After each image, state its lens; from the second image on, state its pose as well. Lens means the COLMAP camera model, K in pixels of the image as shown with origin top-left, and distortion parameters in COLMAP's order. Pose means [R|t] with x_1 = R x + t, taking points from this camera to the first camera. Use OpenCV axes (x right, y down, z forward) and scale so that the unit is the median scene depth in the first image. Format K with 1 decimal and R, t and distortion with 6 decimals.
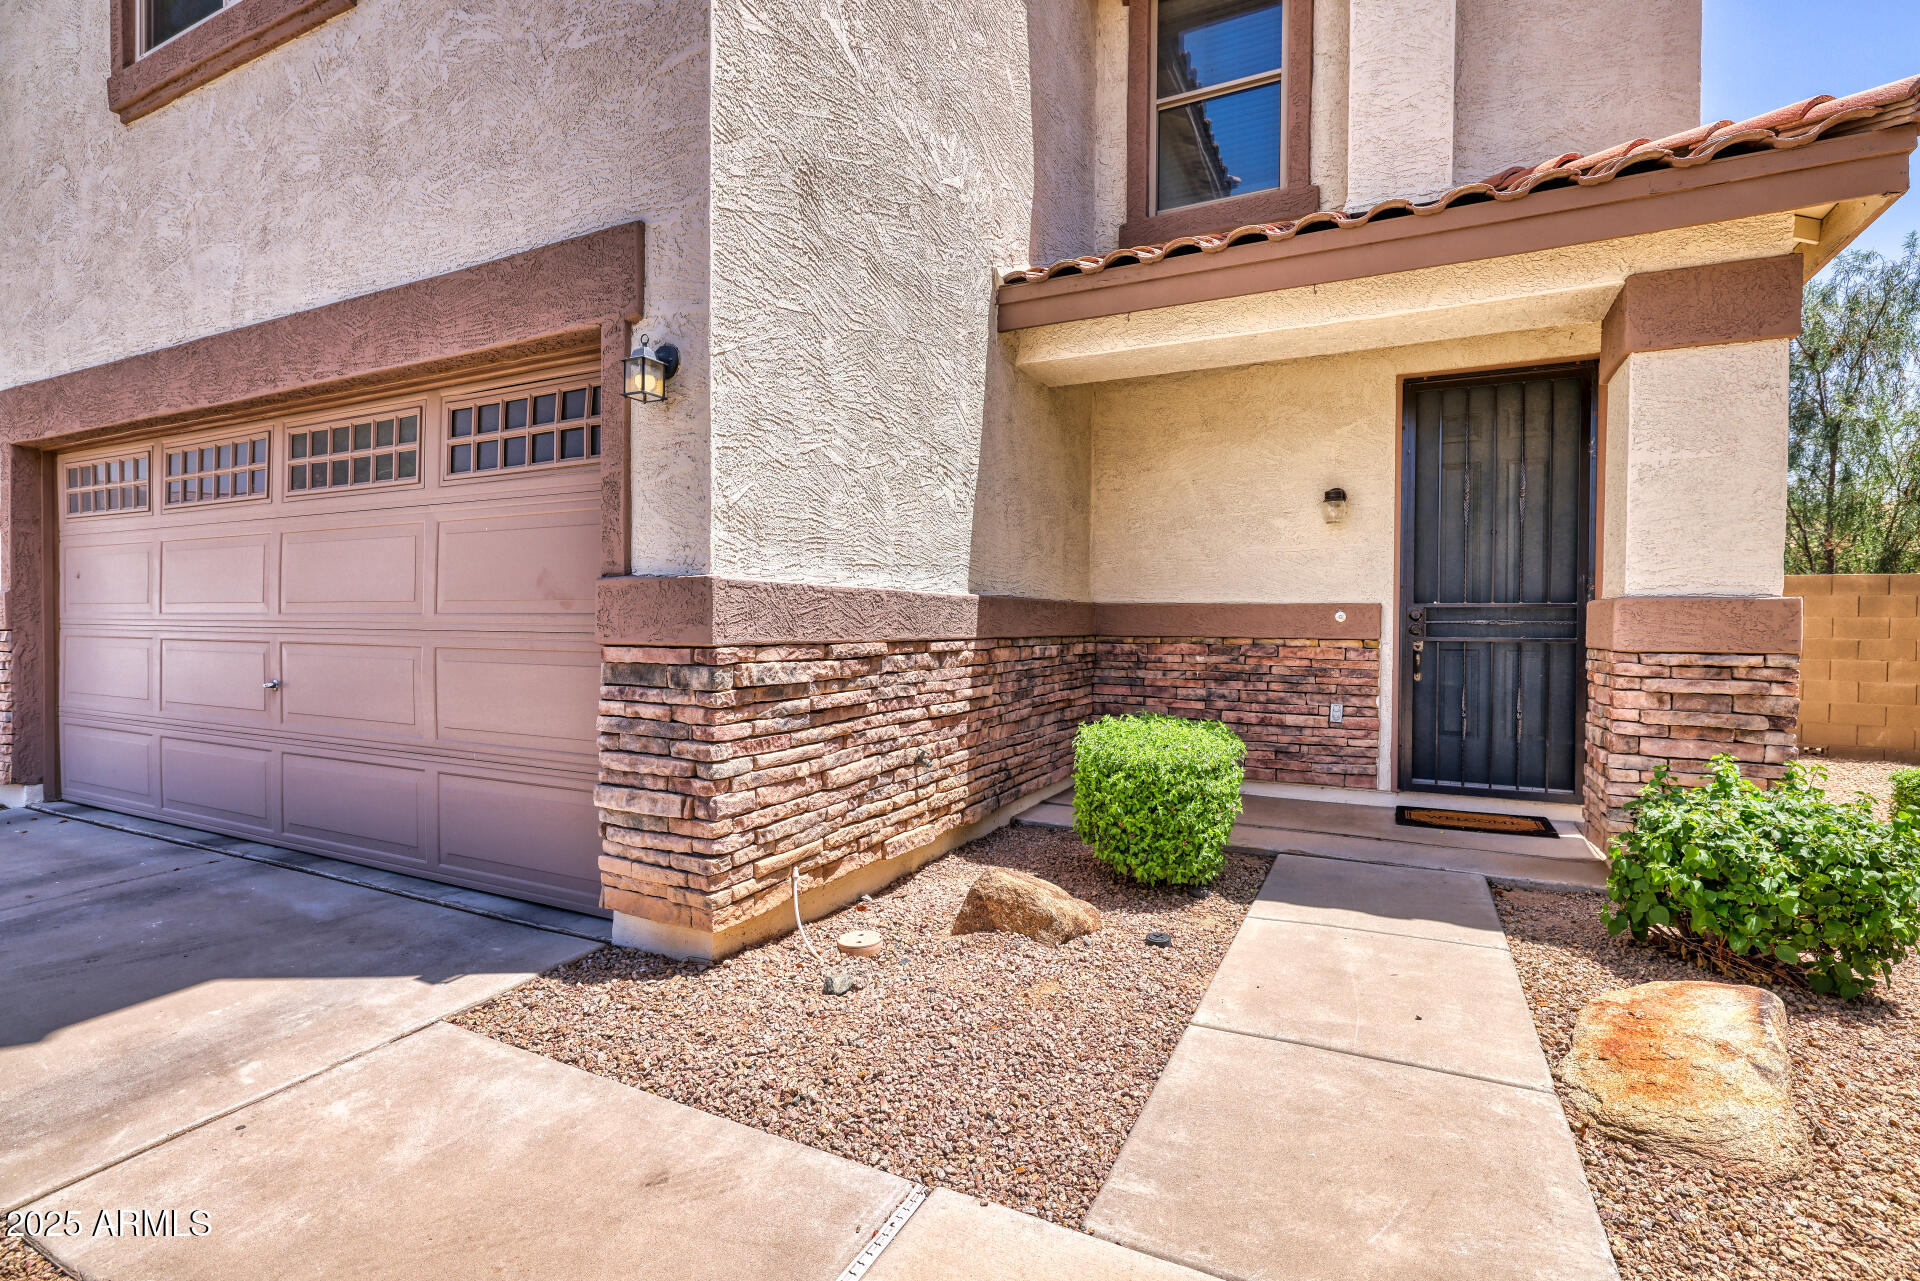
lens RADIAL K [[880.9, 0, 960.0], [0, 880.9, 640.5], [0, 0, 1]] dist [0.000283, 0.000122]
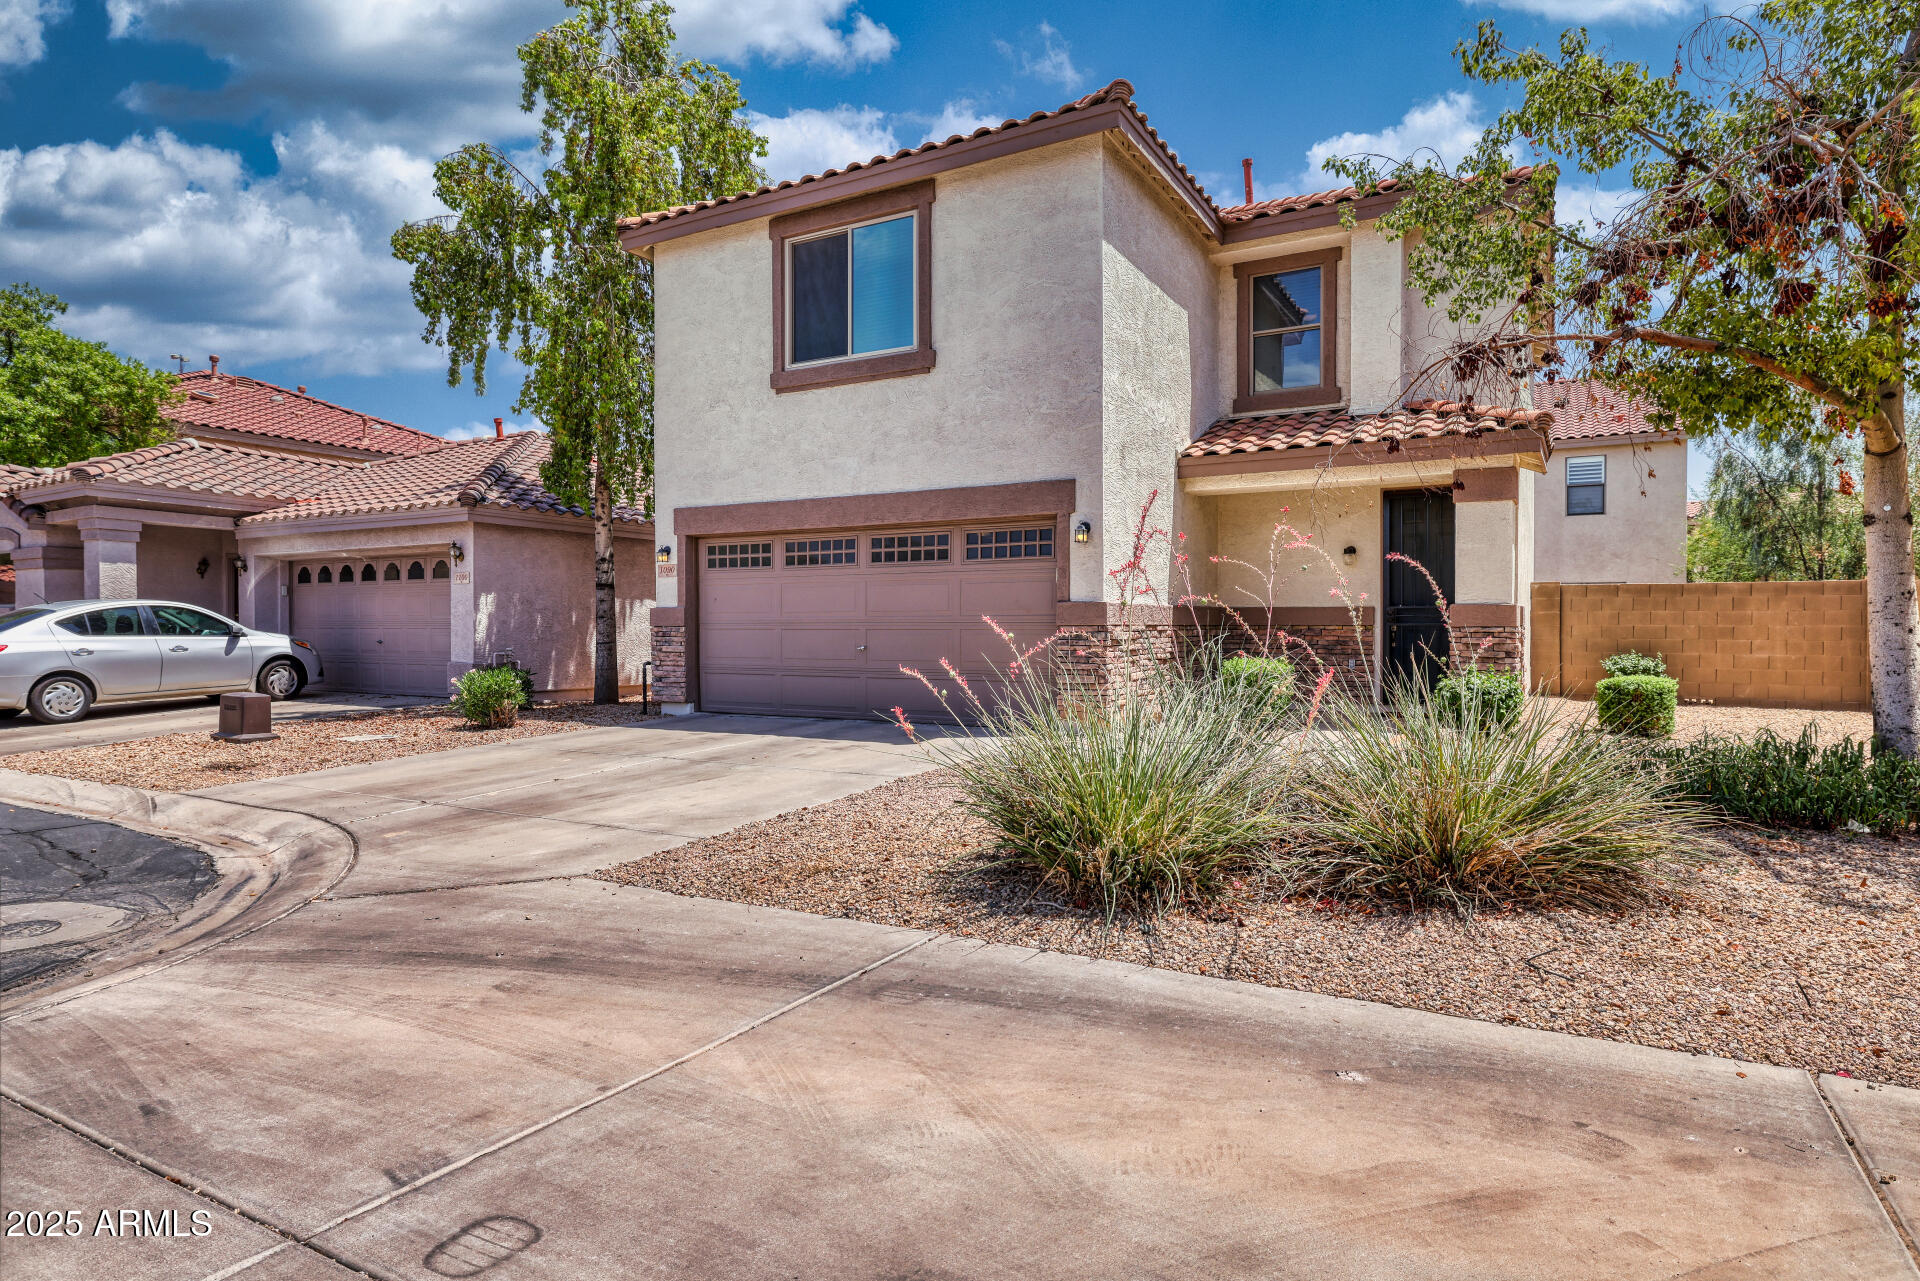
lens RADIAL K [[1056.7, 0, 960.0], [0, 1056.7, 640.5], [0, 0, 1]] dist [0.000684, 0.000002]
pose [[0.998627, -0.008143, -0.051745, -0.392157], [0.007815, 0.999948, -0.006544, 0.051540], [0.051795, 0.006130, 0.998639, -1.730188]]
